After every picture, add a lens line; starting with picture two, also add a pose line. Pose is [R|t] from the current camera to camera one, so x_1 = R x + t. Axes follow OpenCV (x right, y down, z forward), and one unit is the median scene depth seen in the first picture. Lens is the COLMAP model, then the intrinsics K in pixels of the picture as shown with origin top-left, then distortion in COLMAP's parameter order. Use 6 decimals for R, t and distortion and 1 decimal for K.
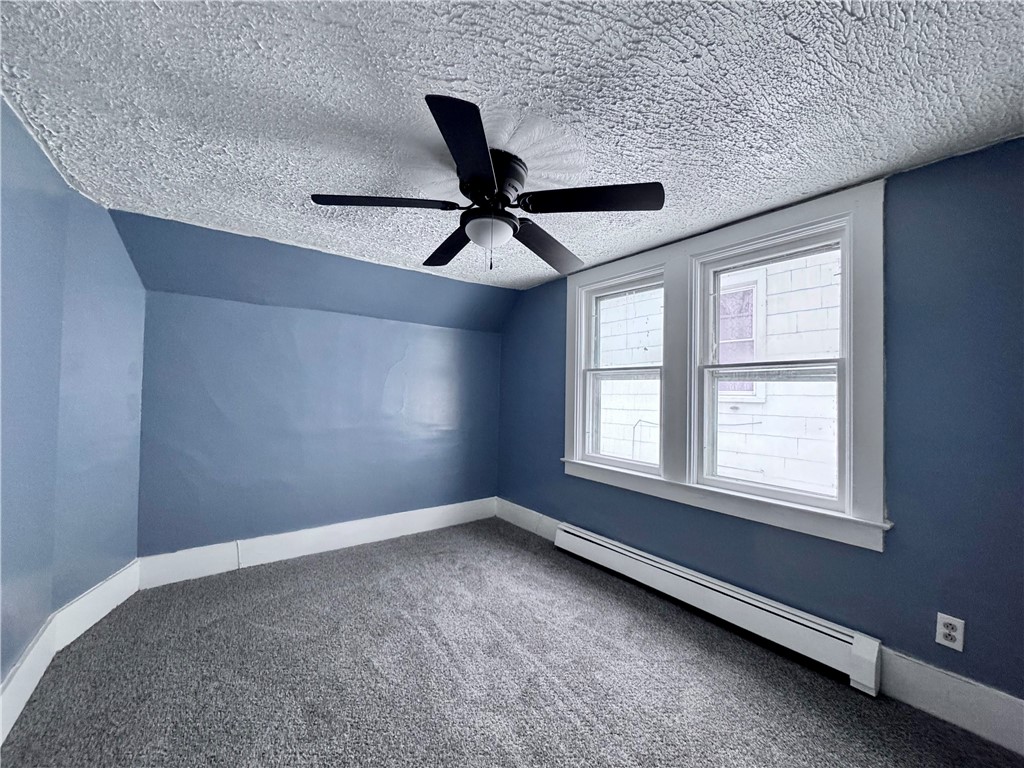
lens RADIAL K [[407.6, 0, 512.0], [0, 407.6, 384.0], [0, 0, 1]] dist [-0.001169, -0.000093]
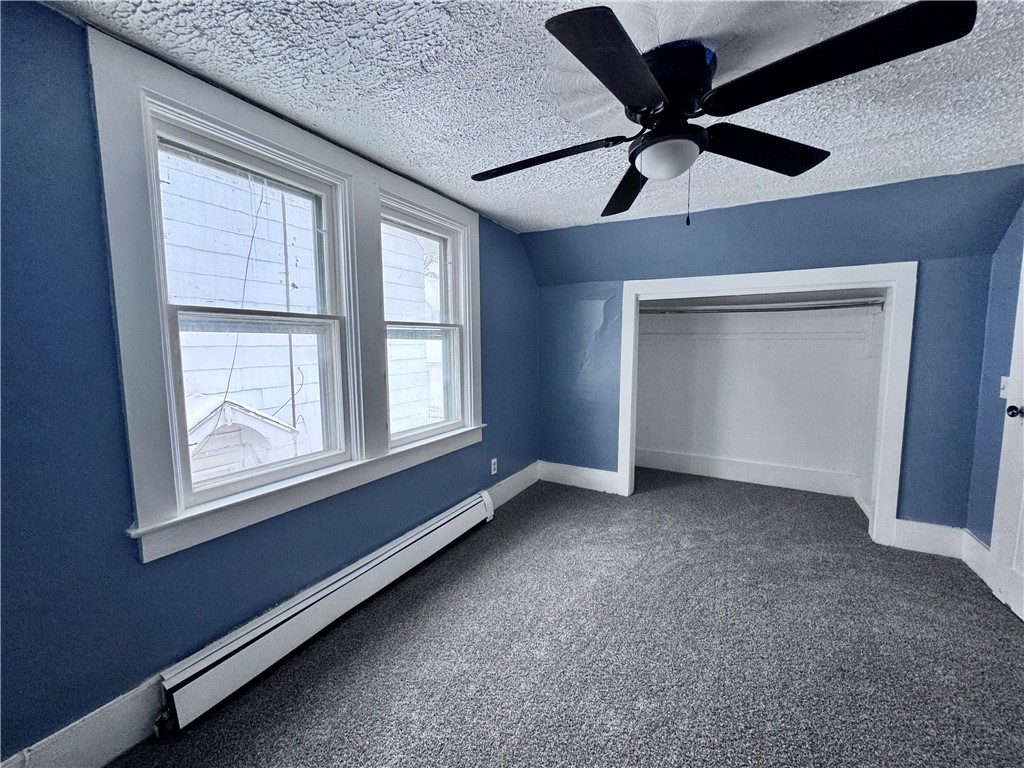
lens RADIAL K [[407.6, 0, 512.0], [0, 407.6, 384.0], [0, 0, 1]] dist [-0.001169, -0.000093]
pose [[-0.400842, -0.107380, 0.909833, -0.667349], [-0.020961, 0.993922, 0.108070, -0.013994], [-0.915907, 0.024248, -0.400657, 1.528858]]
